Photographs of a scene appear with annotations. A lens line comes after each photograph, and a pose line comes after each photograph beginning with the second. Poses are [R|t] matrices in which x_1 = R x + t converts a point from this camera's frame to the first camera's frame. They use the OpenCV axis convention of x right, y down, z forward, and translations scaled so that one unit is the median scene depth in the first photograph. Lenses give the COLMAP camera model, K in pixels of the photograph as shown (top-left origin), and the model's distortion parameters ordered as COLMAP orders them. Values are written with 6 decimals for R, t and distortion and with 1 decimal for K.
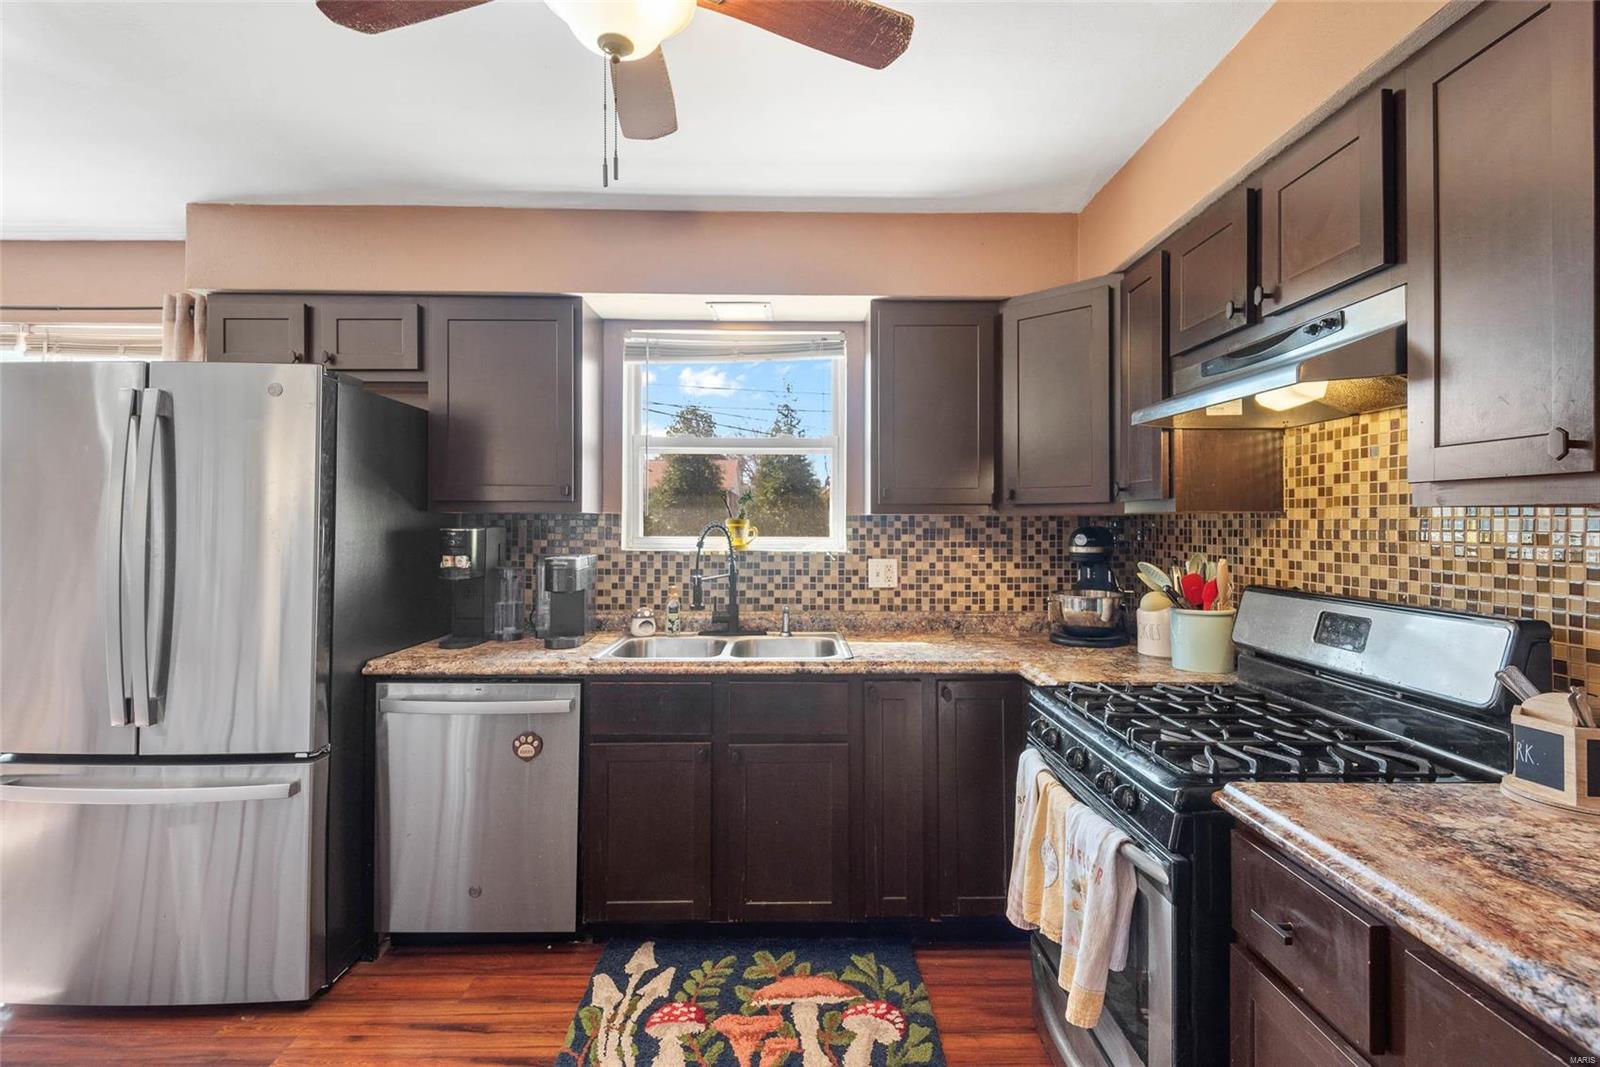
lens RADIAL K [[734.2, 0, 800.4], [0, 734.2, 515.6], [0, 0, 1]] dist [0.002948, -0.002214]
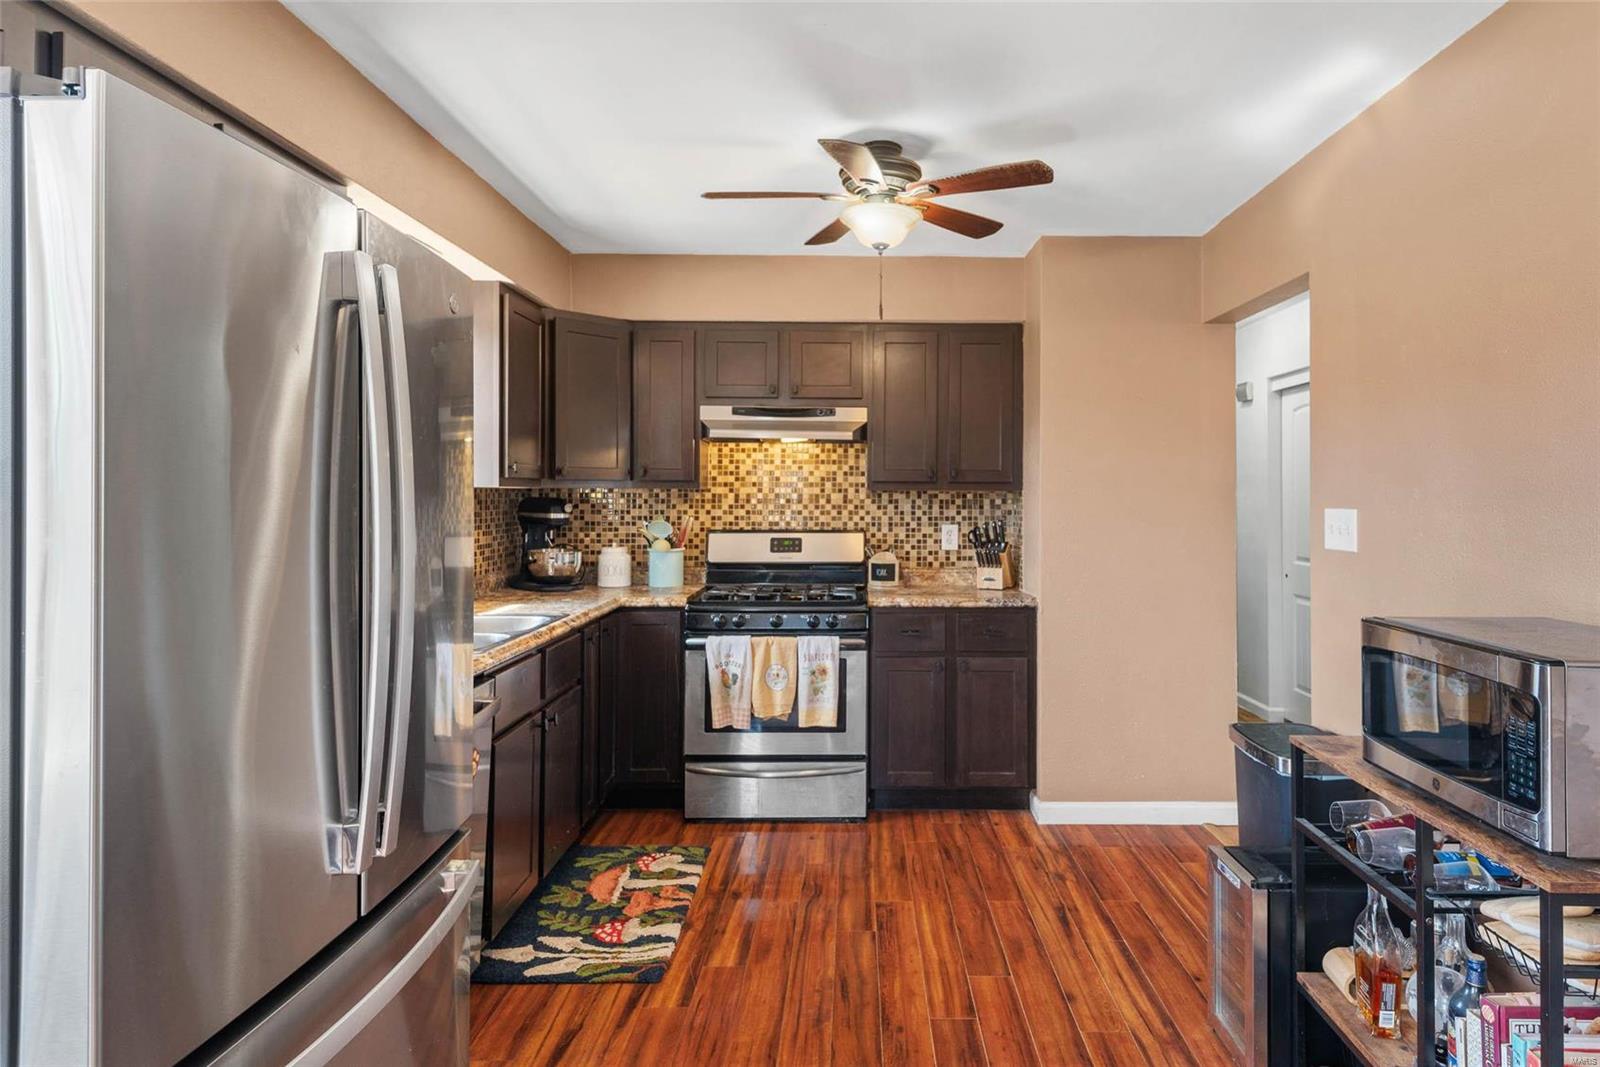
lens RADIAL K [[948.6, 0, 835.5], [0, 948.6, 484.6], [0, 0, 1]] dist [0.026704, -0.018391]
pose [[0.030180, 0.002248, 0.999542, -1.720337], [-0.011424, 0.999933, -0.001904, -0.015371], [-0.999479, -0.011361, 0.030203, 0.646600]]
